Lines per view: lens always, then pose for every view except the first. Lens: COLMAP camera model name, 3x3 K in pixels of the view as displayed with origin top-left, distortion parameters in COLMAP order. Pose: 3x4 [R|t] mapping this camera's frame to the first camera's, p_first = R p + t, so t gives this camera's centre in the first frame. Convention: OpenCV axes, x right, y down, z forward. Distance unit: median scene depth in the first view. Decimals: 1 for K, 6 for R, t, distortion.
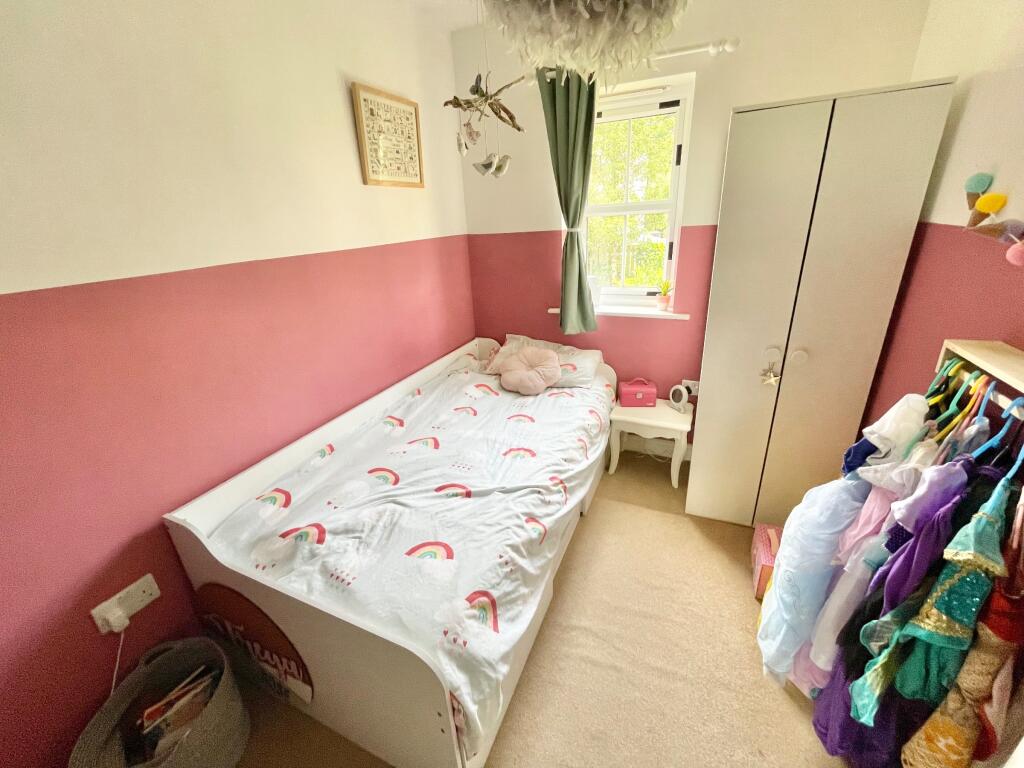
lens RADIAL K [[412.9, 0, 512.4], [0, 412.9, 381.9], [0, 0, 1]] dist [-0.006601, 0.000952]
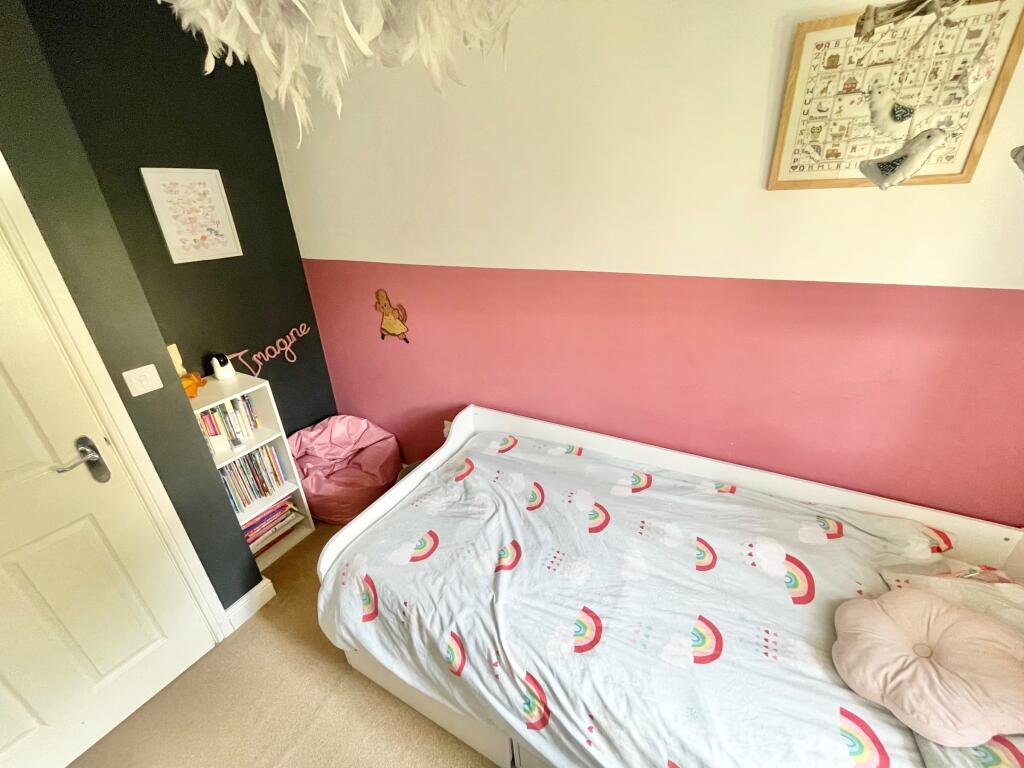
lens RADIAL K [[412.9, 0, 513.6], [0, 412.9, 384.5], [0, 0, 1]] dist [-0.006601, 0.000952]
pose [[-0.083443, 0.466454, -0.880601, 0.425153], [-0.325995, 0.822282, 0.466454, -0.420522], [0.941682, 0.325994, 0.083448, 0.702097]]
